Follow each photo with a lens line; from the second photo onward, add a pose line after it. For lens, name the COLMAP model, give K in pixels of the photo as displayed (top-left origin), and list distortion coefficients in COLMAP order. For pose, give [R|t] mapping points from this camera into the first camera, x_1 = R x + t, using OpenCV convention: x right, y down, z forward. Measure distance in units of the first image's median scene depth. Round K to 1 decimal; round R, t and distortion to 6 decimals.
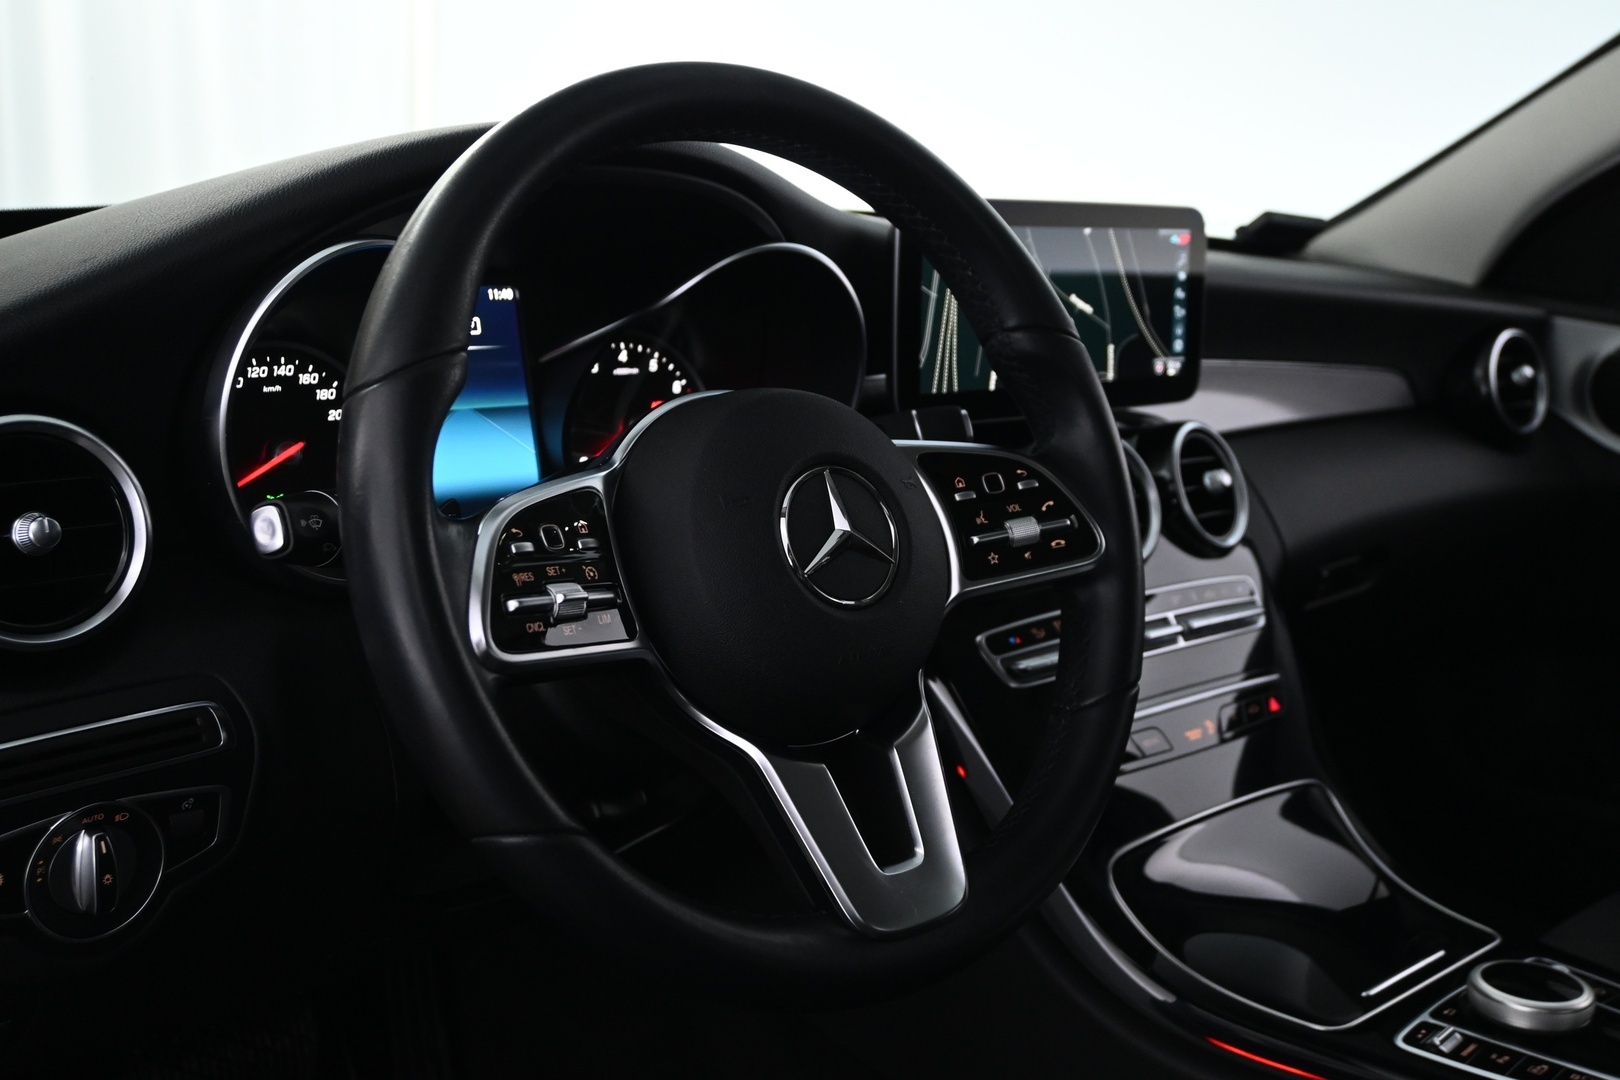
lens RADIAL K [[1708.4, 0, 810.0], [0, 1708.4, 540.0], [0, 0, 1]] dist [-0.008625, -0.022492]
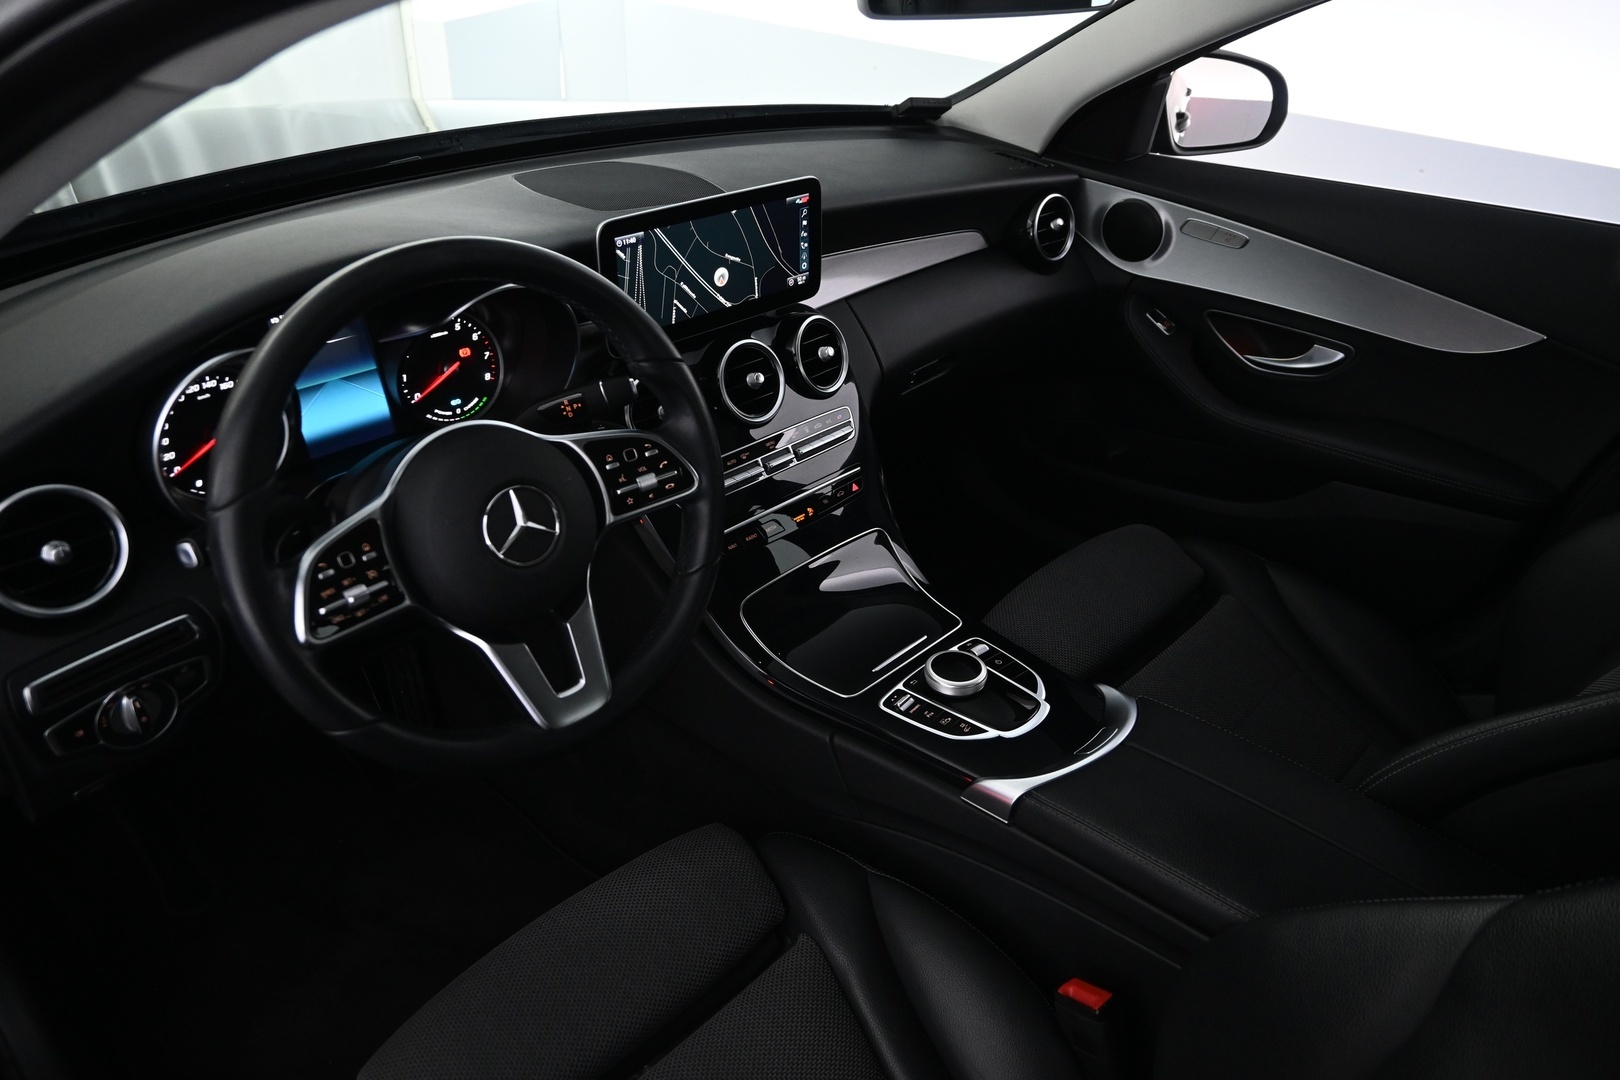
lens RADIAL K [[1109.0, 0, 810.0], [0, 1109.0, 540.0], [0, 0, 1]] dist [-0.005693, -0.004573]
pose [[0.997491, -0.038521, 0.059398, 0.207602], [0.016204, 0.940963, 0.338122, -0.313710], [-0.068916, -0.336311, 0.939226, -0.106795]]
